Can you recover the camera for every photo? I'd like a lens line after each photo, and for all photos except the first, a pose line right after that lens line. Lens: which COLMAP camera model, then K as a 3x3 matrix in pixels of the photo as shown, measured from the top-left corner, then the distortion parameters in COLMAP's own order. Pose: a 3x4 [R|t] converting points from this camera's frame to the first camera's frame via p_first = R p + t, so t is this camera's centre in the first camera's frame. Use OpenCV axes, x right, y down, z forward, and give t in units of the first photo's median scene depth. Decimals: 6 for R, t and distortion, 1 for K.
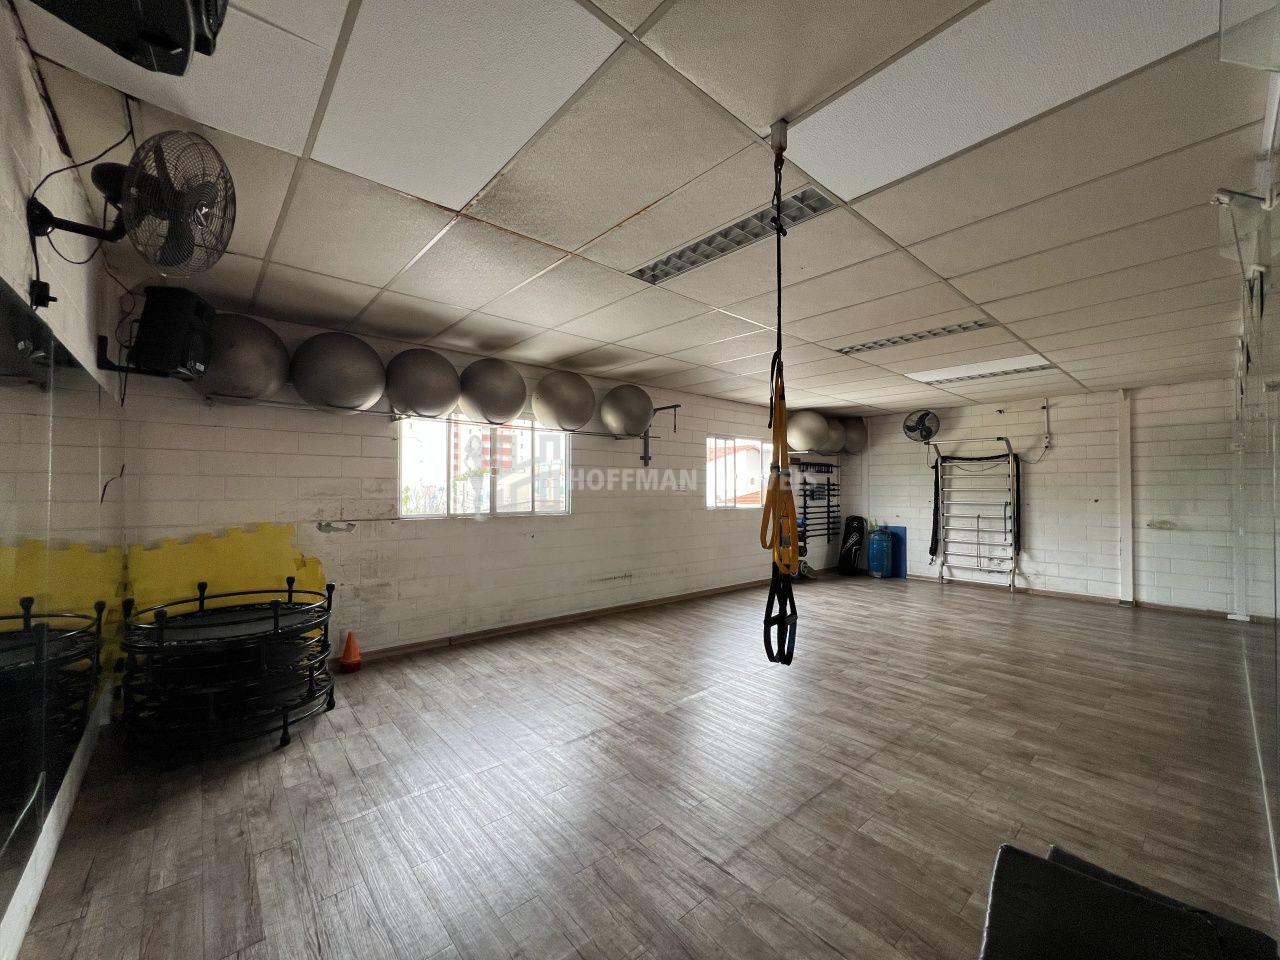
lens RADIAL K [[510.9, 0, 635.6], [0, 510.9, 481.3], [0, 0, 1]] dist [-0.011582, 0.000239]
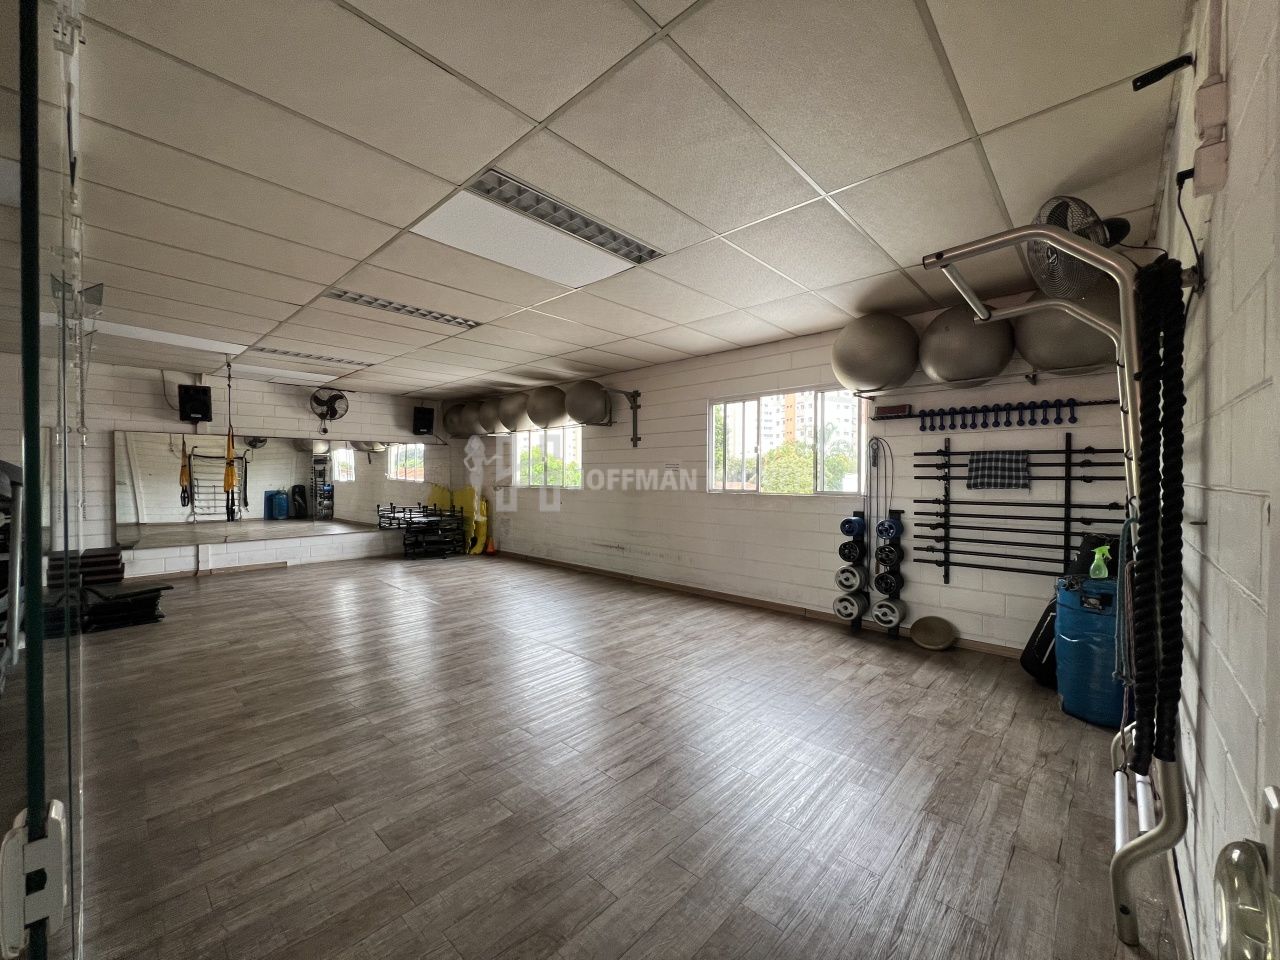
lens RADIAL K [[510.9, 0, 639.7], [0, 510.9, 480.3], [0, 0, 1]] dist [-0.011582, 0.000239]
pose [[0.122741, 0.006459, -0.992418, 1.073095], [0.014614, 0.999859, 0.008315, 0.030388], [0.992331, -0.015524, 0.122629, 0.899328]]
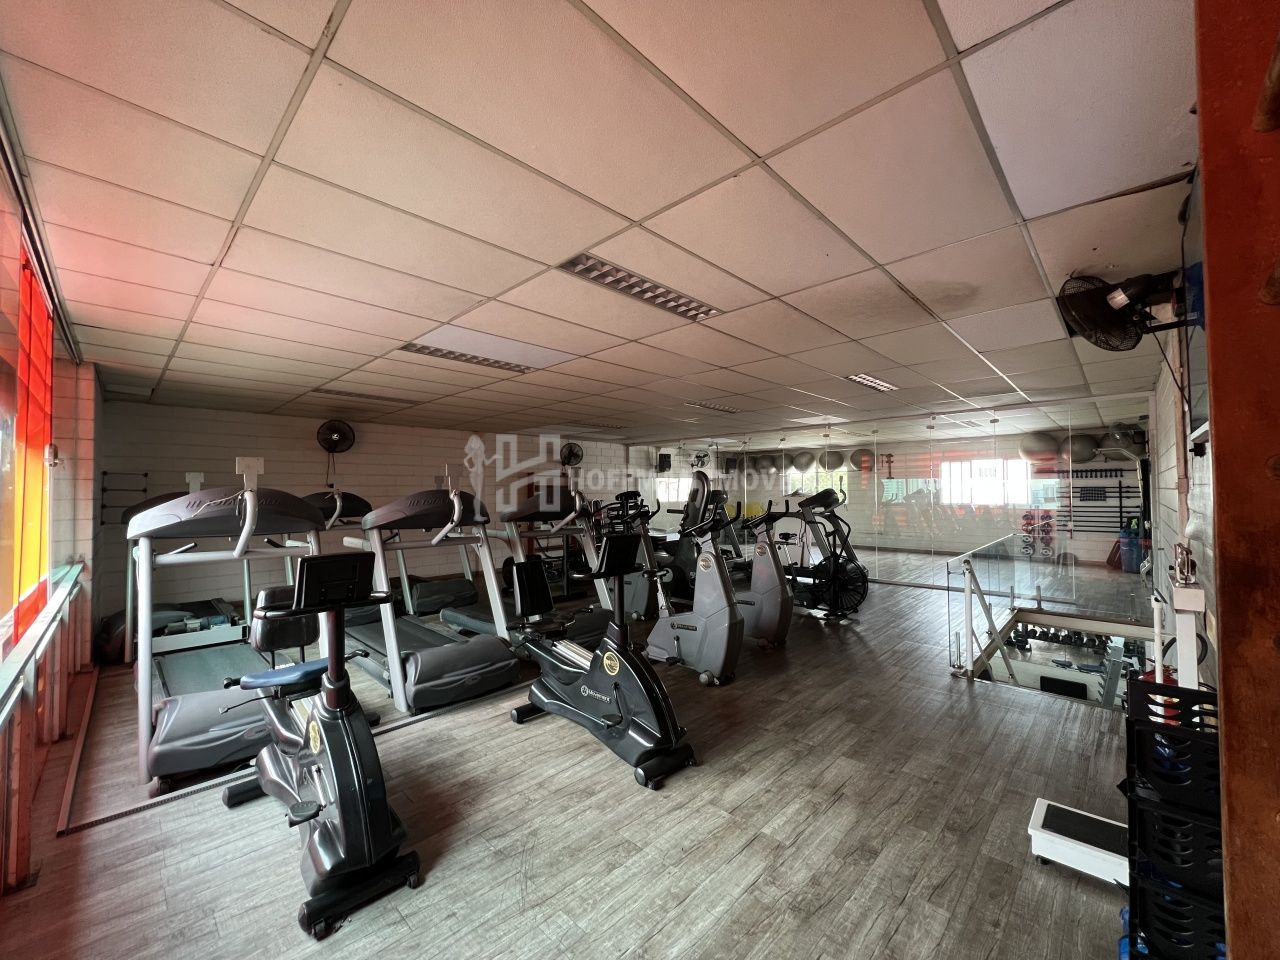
lens RADIAL K [[510.9, 0, 636.6], [0, 510.9, 481.5], [0, 0, 1]] dist [-0.011582, 0.000239]
pose [[0.083827, -0.019936, -0.996281, 2.020602], [0.027734, 0.999459, -0.017667, -0.023469], [0.996094, -0.026150, 0.084334, -0.198135]]
